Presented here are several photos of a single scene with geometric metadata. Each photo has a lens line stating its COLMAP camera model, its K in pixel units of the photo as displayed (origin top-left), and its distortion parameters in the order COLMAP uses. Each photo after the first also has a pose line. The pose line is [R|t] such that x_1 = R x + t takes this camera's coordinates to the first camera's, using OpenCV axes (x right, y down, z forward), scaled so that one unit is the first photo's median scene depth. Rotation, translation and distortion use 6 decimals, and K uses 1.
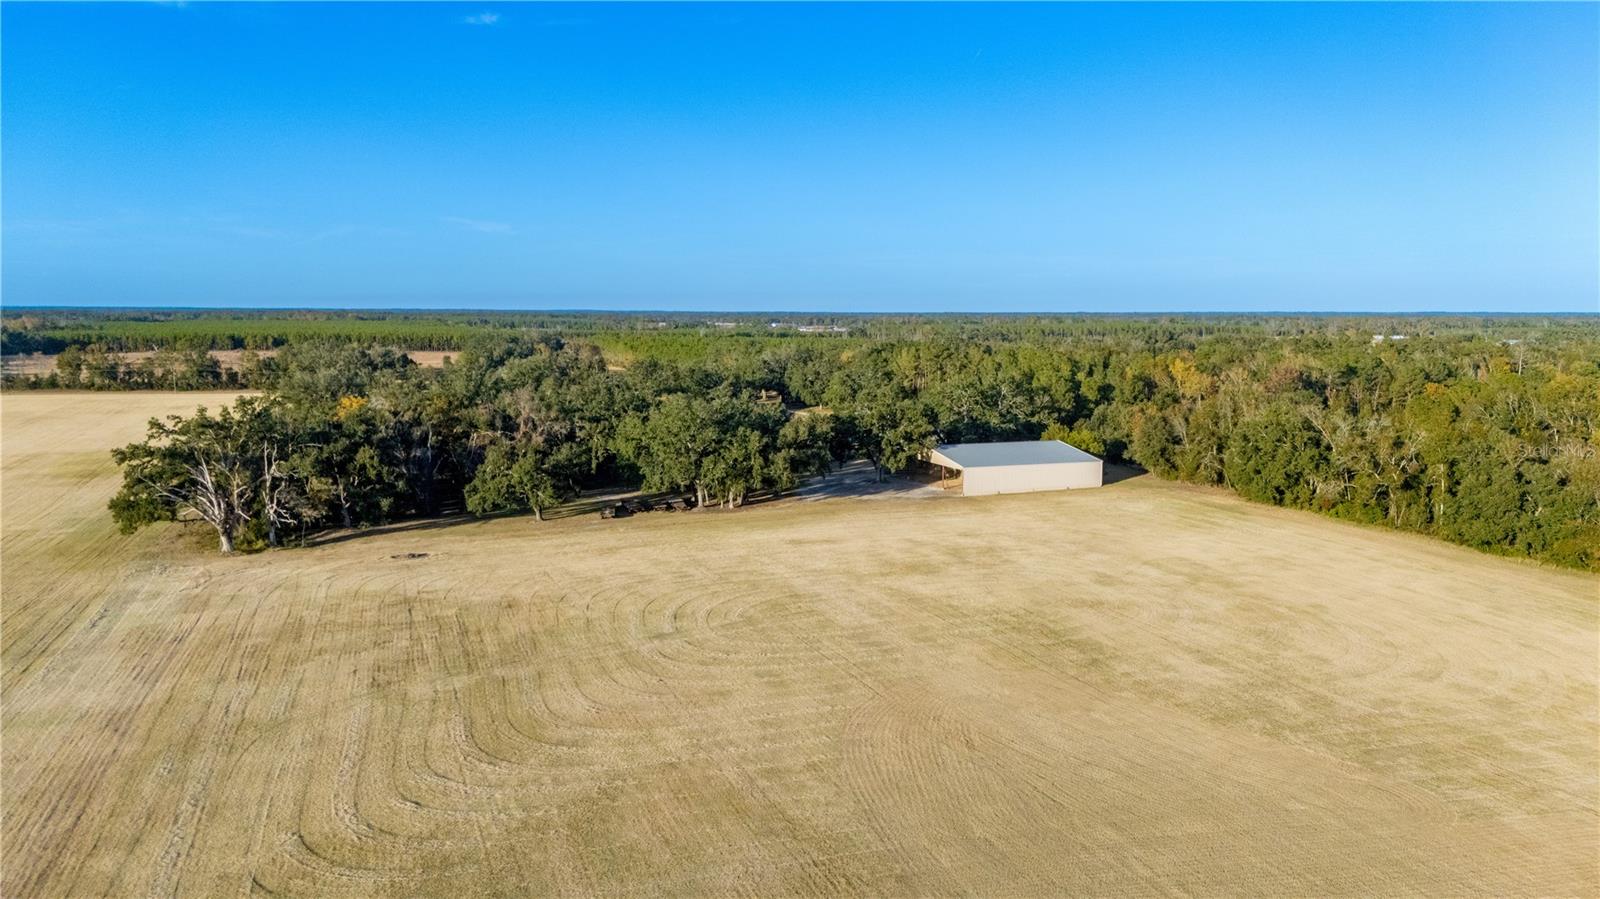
lens RADIAL K [[1166.1, 0, 800.0], [0, 1166.1, 449.5], [0, 0, 1]] dist [0.063214, -0.054796]
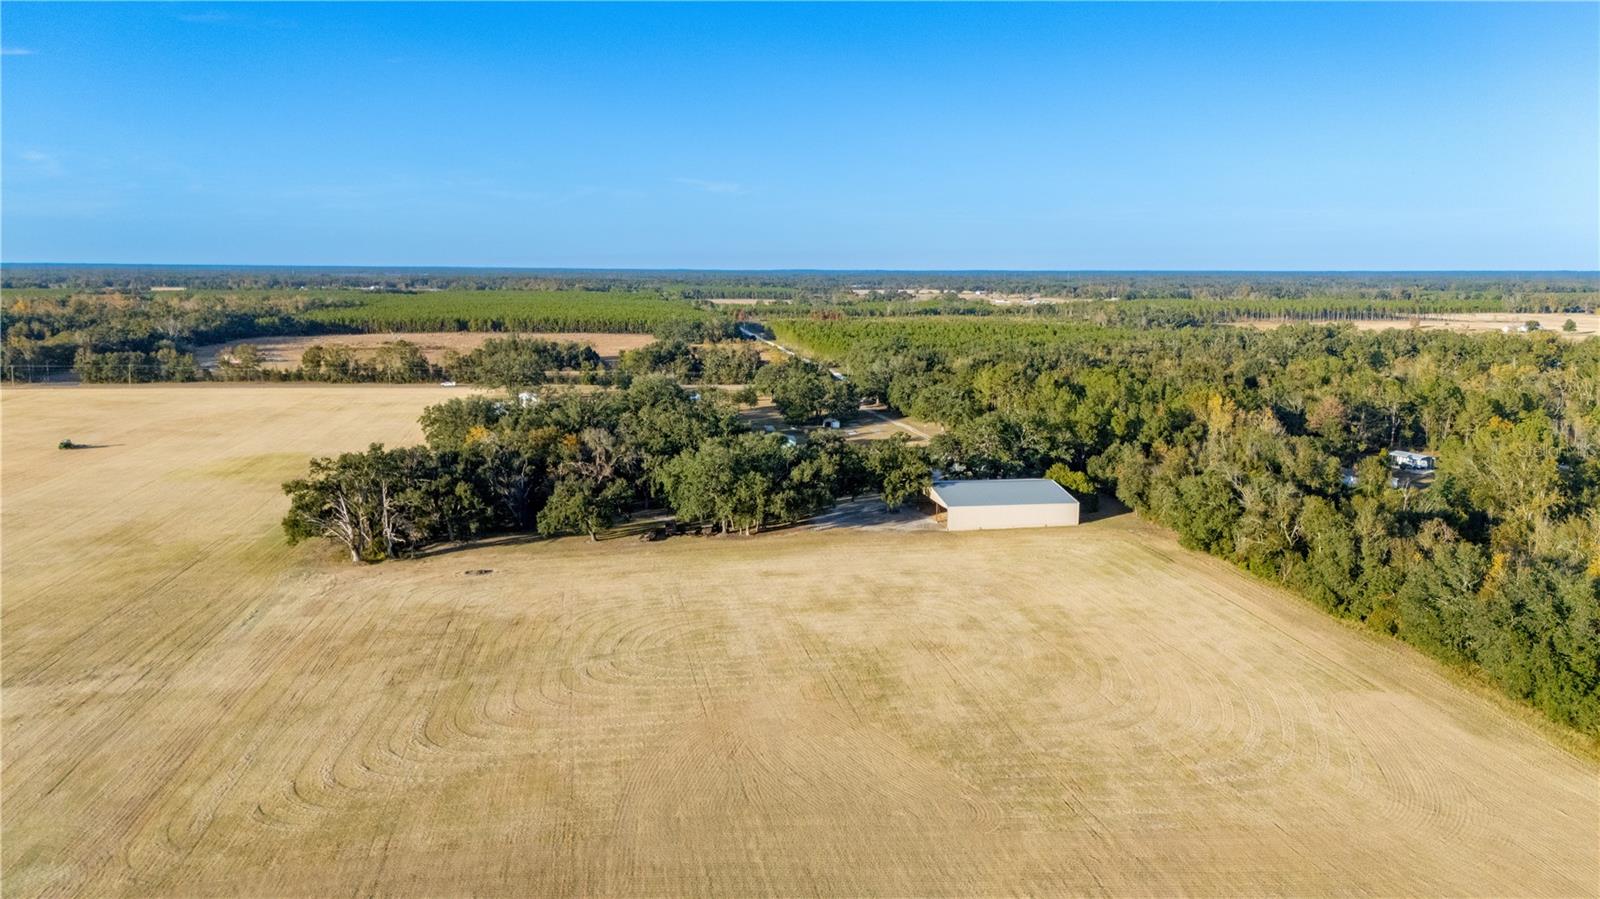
lens RADIAL K [[1169.4, 0, 800.0], [0, 1169.4, 449.5], [0, 0, 1]] dist [0.042492, -0.009440]
pose [[0.982175, 0.028269, -0.185831, 0.252977], [-0.021726, 0.999073, 0.037154, -0.099178], [0.186709, -0.032455, 0.981879, -0.223355]]
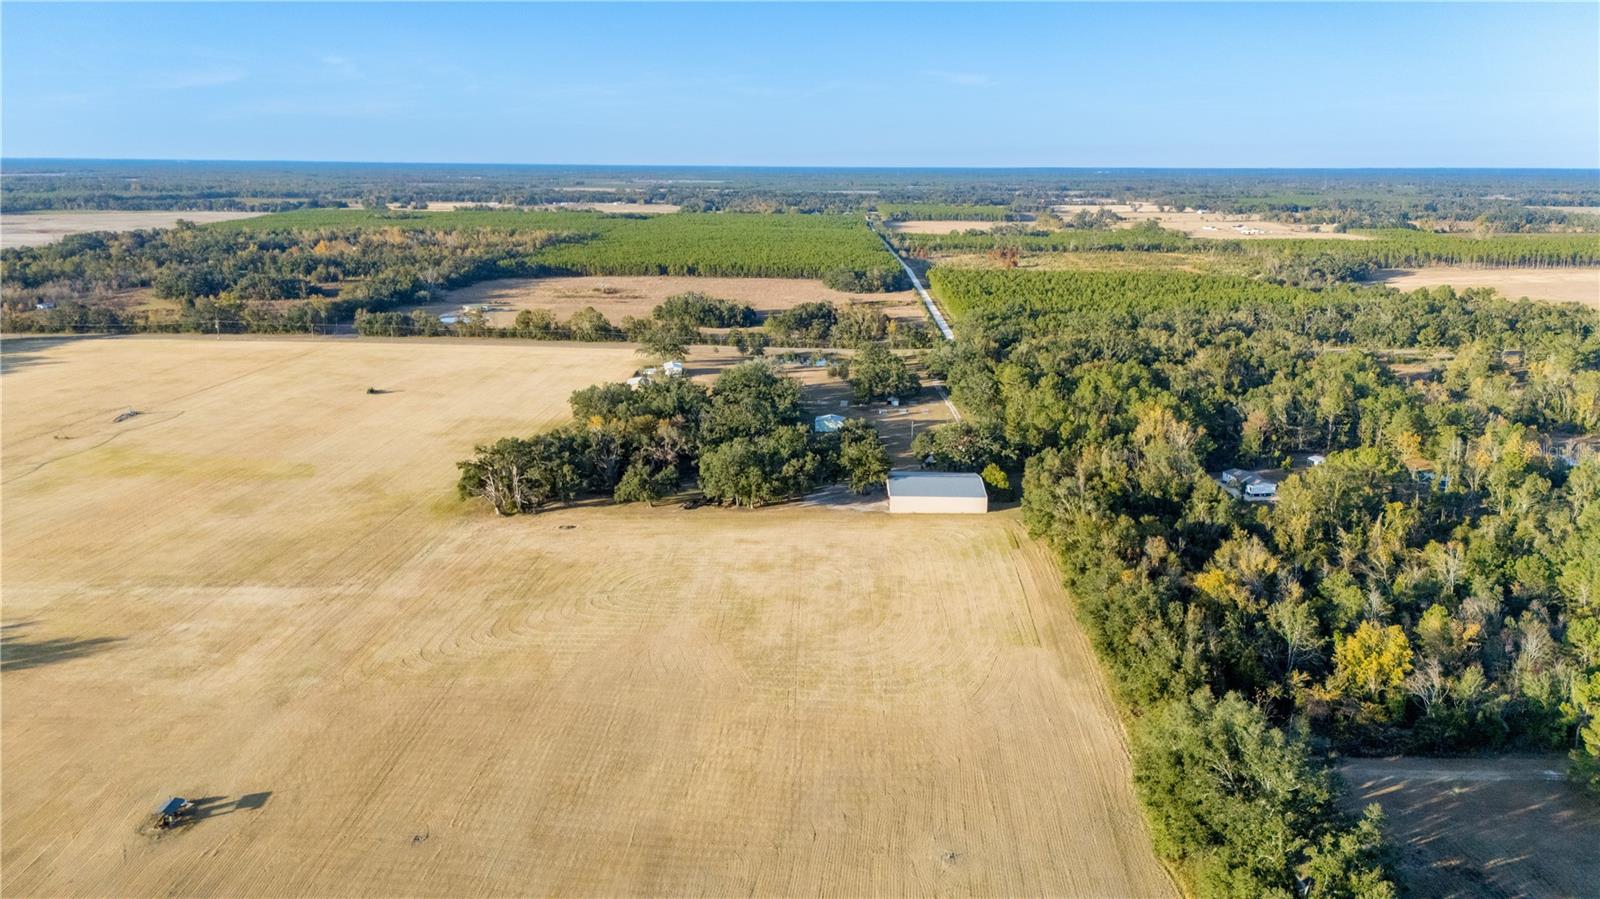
lens RADIAL K [[1166.1, 0, 800.0], [0, 1166.1, 449.5], [0, 0, 1]] dist [0.063214, -0.054796]
pose [[0.923937, 0.088694, -0.372121, 0.766308], [-0.043942, 0.990919, 0.127080, -0.310156], [0.380012, -0.101063, 0.919444, -0.705946]]
